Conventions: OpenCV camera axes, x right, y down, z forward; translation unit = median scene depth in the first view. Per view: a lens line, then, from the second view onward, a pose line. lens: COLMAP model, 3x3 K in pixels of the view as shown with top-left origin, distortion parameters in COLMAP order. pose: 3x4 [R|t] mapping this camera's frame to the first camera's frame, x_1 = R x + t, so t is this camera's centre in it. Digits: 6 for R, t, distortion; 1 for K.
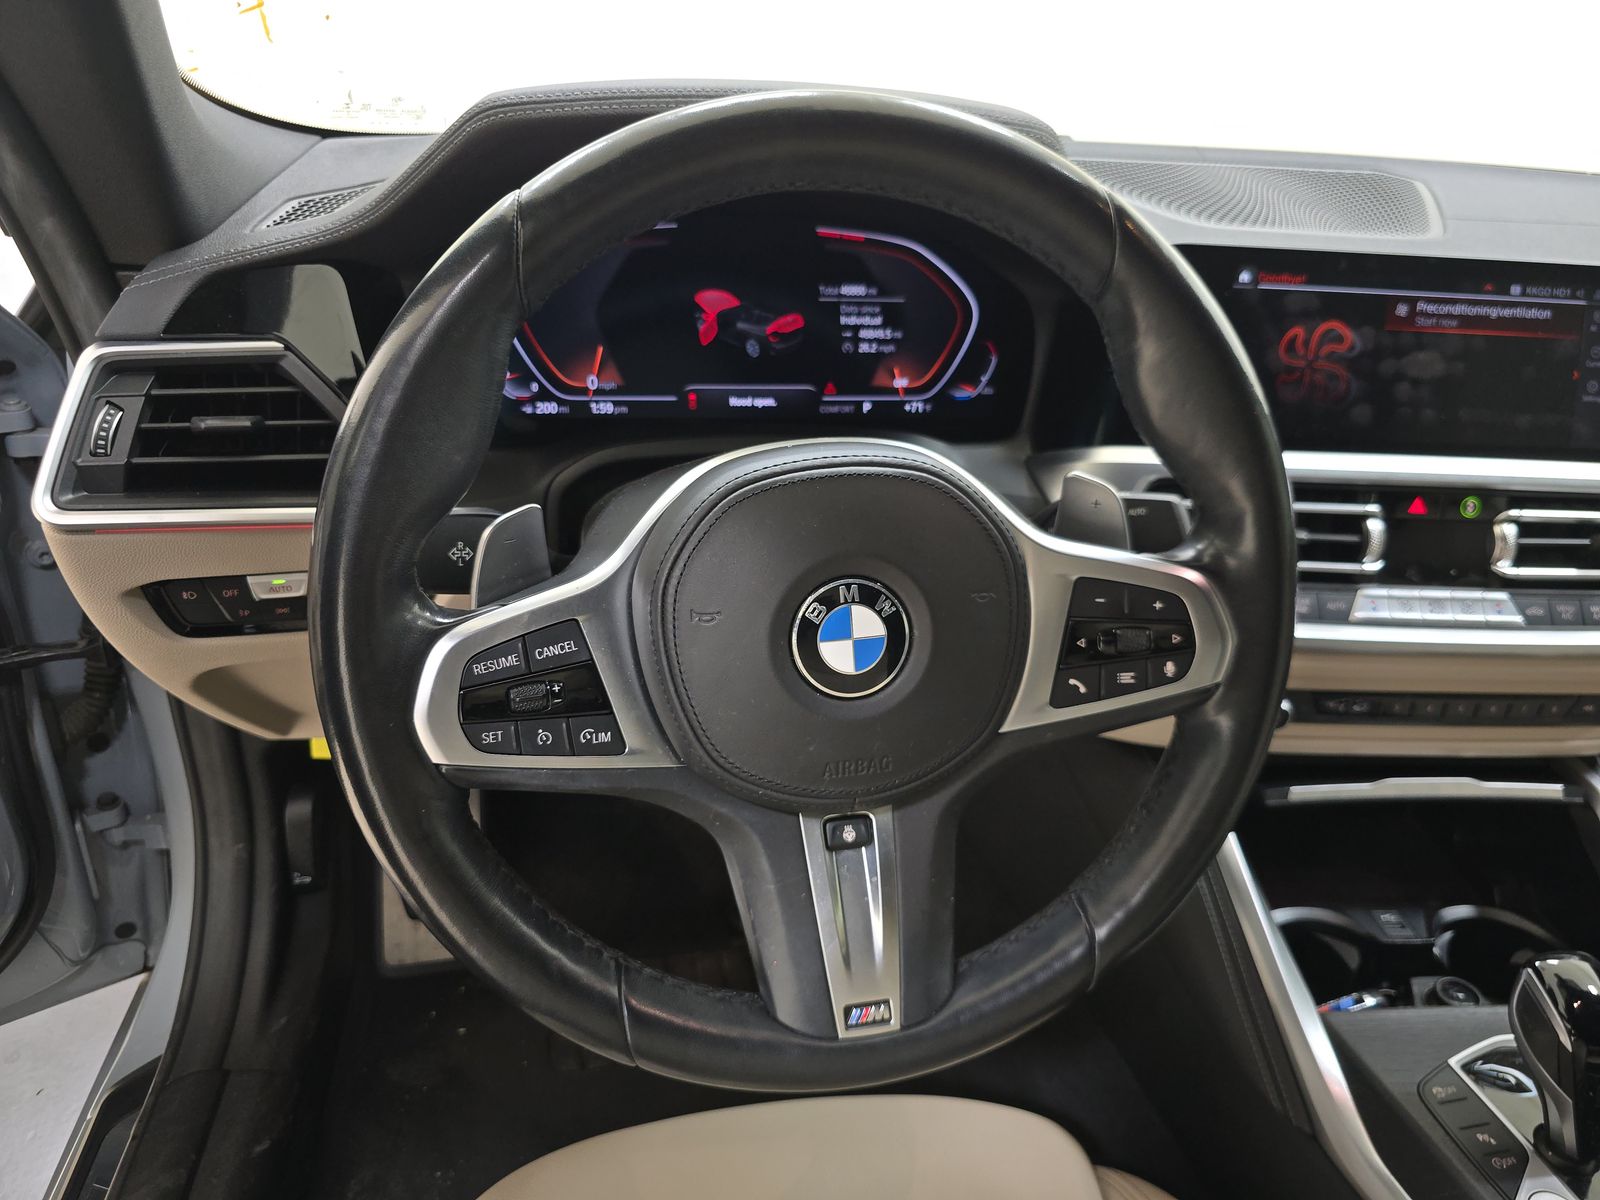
lens RADIAL K [[1072.9, 0, 806.4], [0, 1072.9, 591.2], [0, 0, 1]] dist [0.047167, -0.065708]
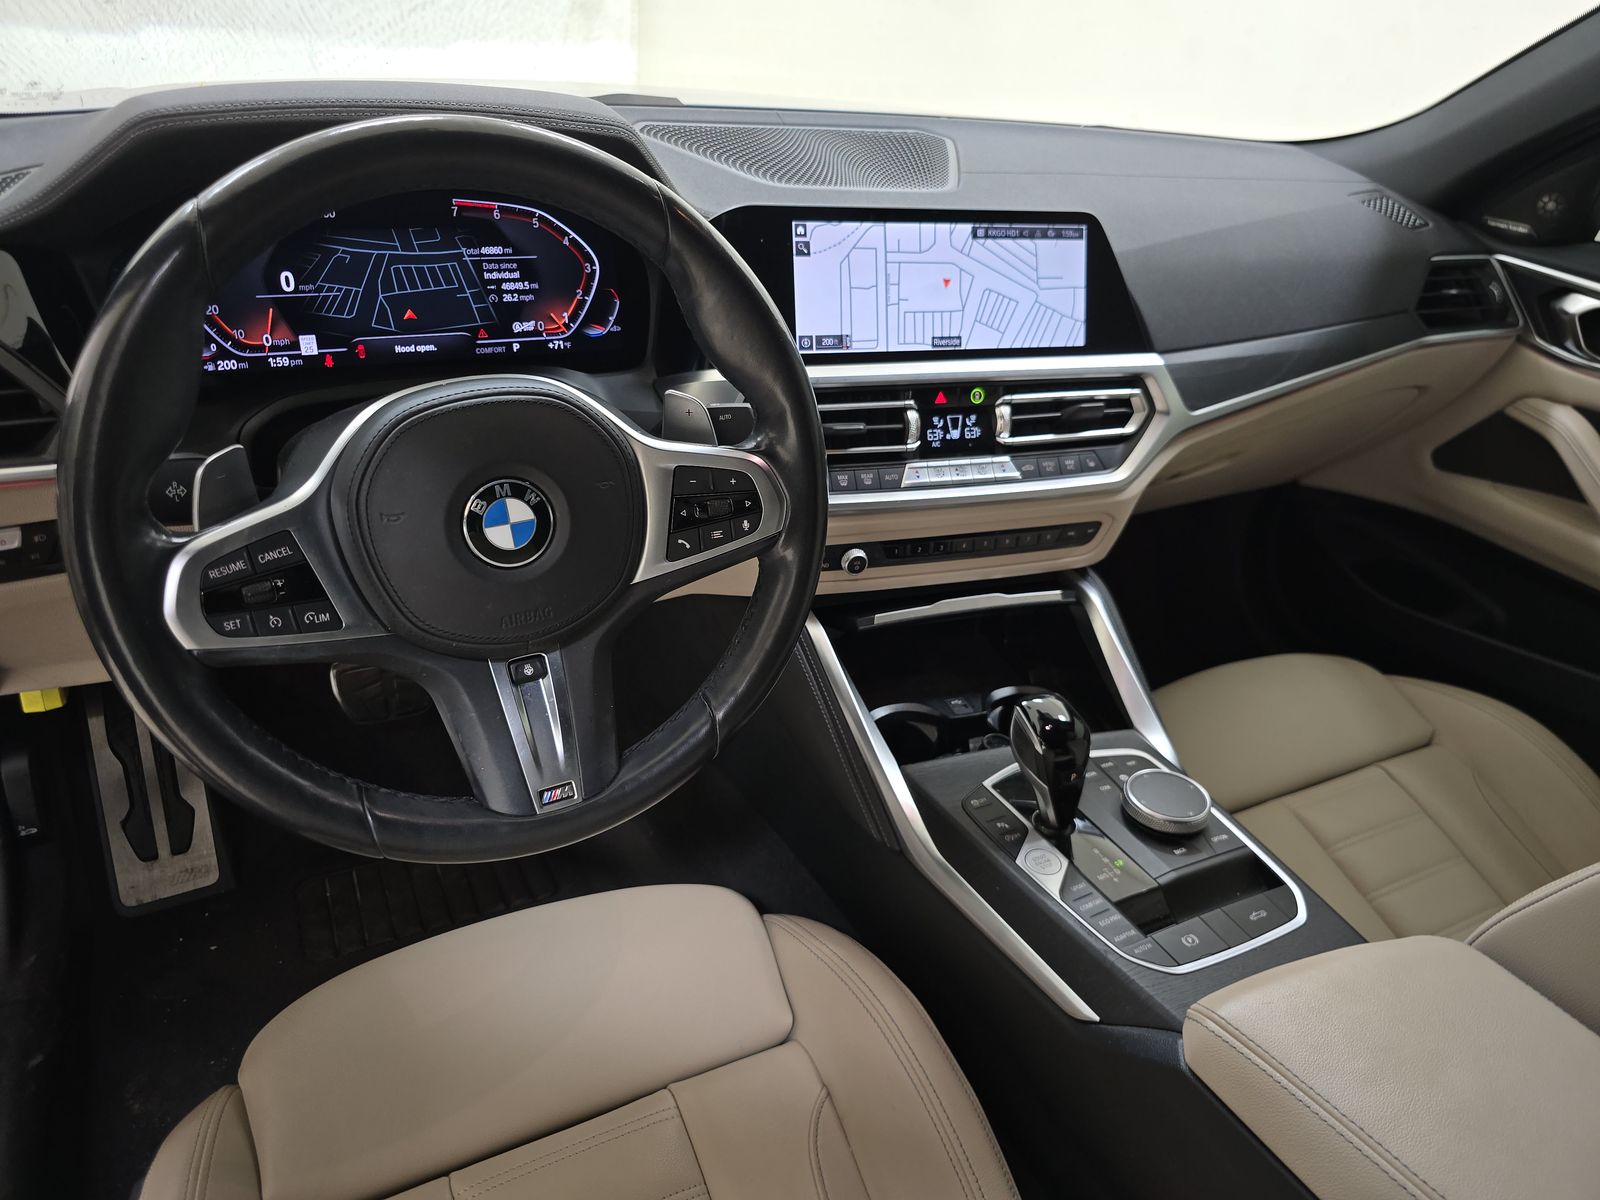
lens RADIAL K [[1072.9, 0, 806.4], [0, 1072.9, 591.2], [0, 0, 1]] dist [0.047167, -0.065708]
pose [[0.960402, -0.117349, 0.252701, 0.044023], [0.099901, 0.991707, 0.080849, 0.050958], [-0.260092, -0.052402, 0.964161, -0.386835]]
